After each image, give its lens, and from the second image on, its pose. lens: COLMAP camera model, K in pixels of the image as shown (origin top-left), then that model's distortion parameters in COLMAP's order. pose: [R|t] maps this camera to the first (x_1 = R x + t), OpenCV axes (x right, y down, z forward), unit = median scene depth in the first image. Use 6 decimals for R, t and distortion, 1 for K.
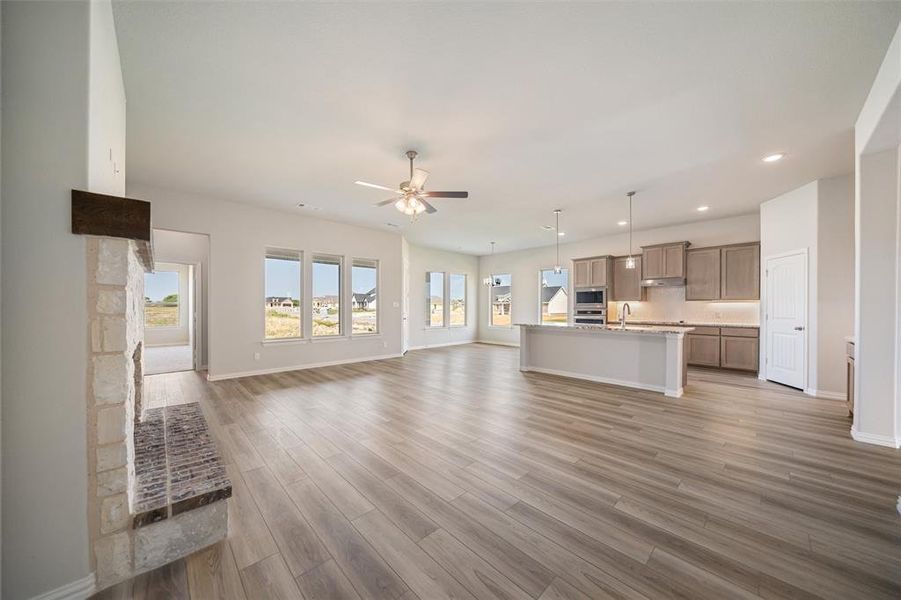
lens RADIAL K [[309.4, 0, 443.8], [0, 309.4, 309.2], [0, 0, 1]] dist [-0.004510, -0.000165]
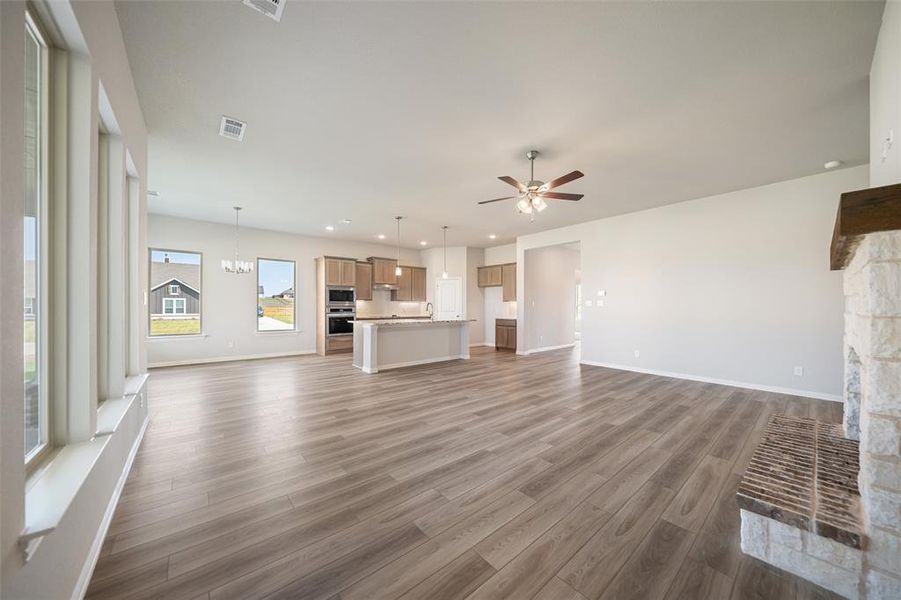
lens RADIAL K [[309.4, 0, 443.8], [0, 309.4, 309.2], [0, 0, 1]] dist [-0.004510, -0.000165]
pose [[0.056017, -0.010969, 0.998370, -0.655233], [0.002206, 0.999939, 0.010862, -0.004710], [-0.998427, 0.001594, 0.056038, 0.719870]]
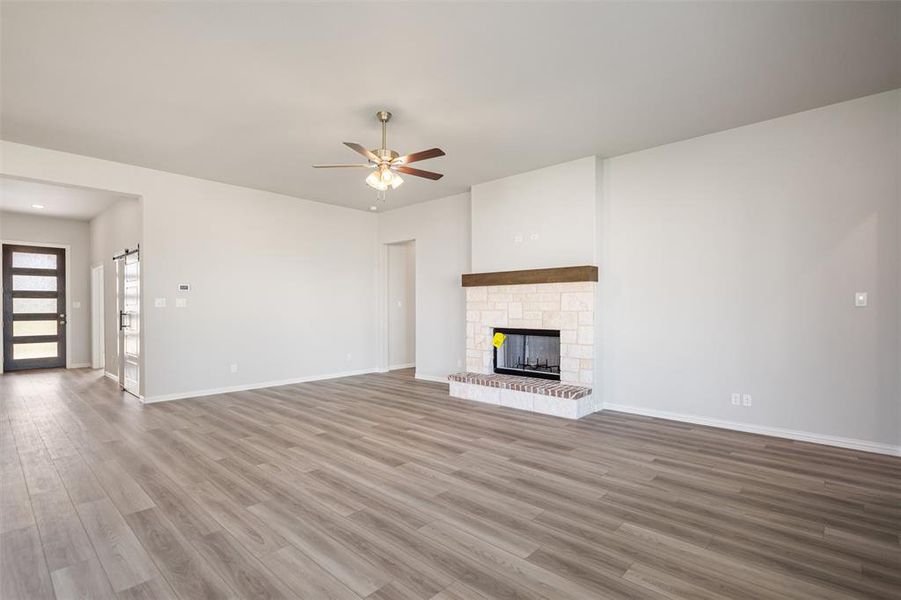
lens RADIAL K [[431.4, 0, 439.1], [0, 431.4, 307.0], [0, 0, 1]] dist [-0.000491, -0.000159]
pose [[-0.997800, -0.000540, -0.066290, -0.100294], [-0.000864, 0.999988, 0.004854, -0.007528], [0.066287, 0.004900, -0.997789, 1.240570]]
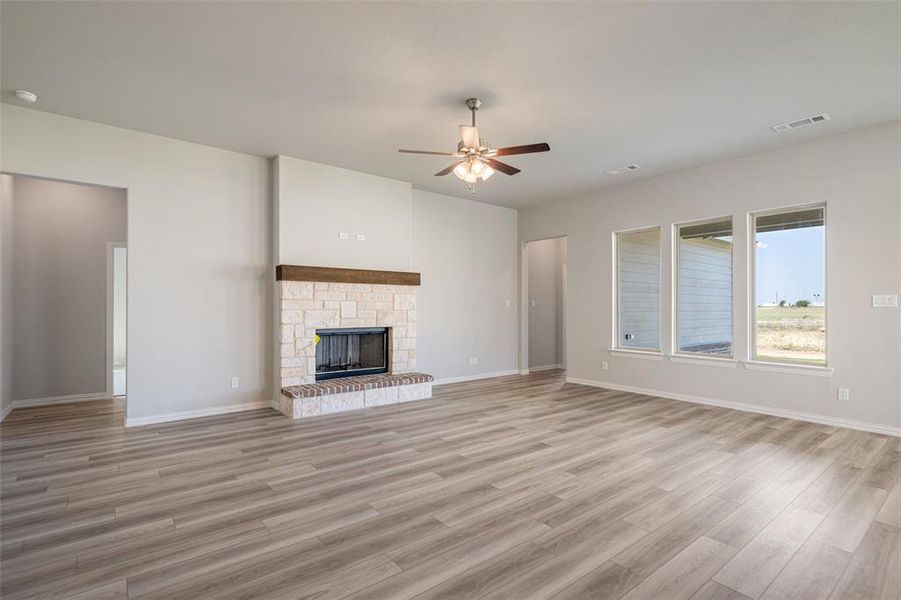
lens RADIAL K [[431.4, 0, 439.1], [0, 431.4, 307.0], [0, 0, 1]] dist [-0.000491, -0.000159]
pose [[-0.091096, -0.001423, -0.995841, 0.550283], [-0.009225, 0.999957, -0.000585, -0.002419], [0.995799, 0.009133, -0.091106, 0.593466]]
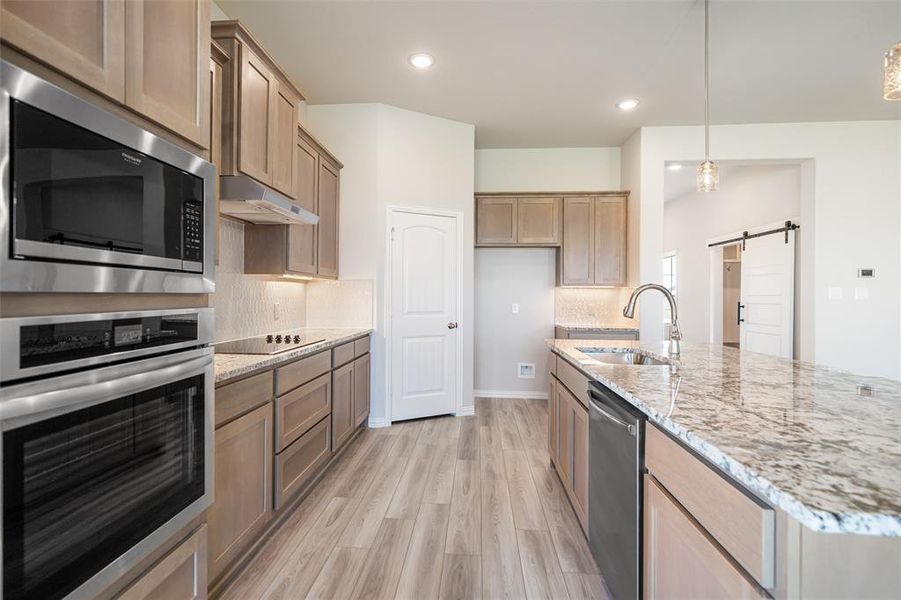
lens RADIAL K [[434.8, 0, 441.4], [0, 434.8, 294.4], [0, 0, 1]] dist [-0.002269, -0.000201]
pose [[-0.674352, -0.004017, 0.738399, 0.335952], [-0.006117, 0.999981, -0.000147, -0.005881], [-0.738385, -0.004616, -0.674364, 1.228623]]
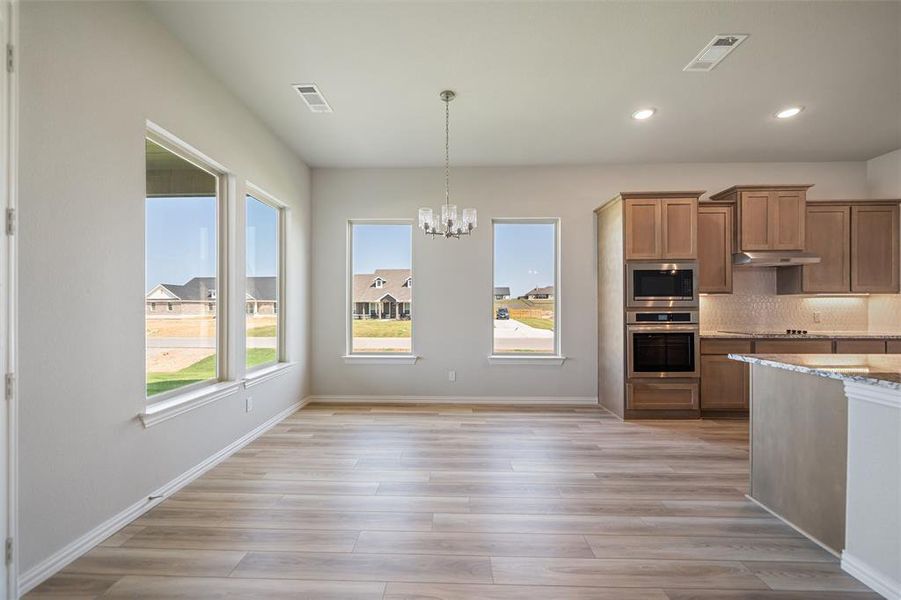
lens RADIAL K [[346.9, 0, 441.0], [0, 346.9, 306.7], [0, 0, 1]] dist [-0.006460, -0.000177]
pose [[0.703705, -0.001313, 0.710491, -0.119197], [0.006987, 0.999963, -0.005071, -0.005419], [-0.710458, 0.008532, 0.703688, 1.055289]]
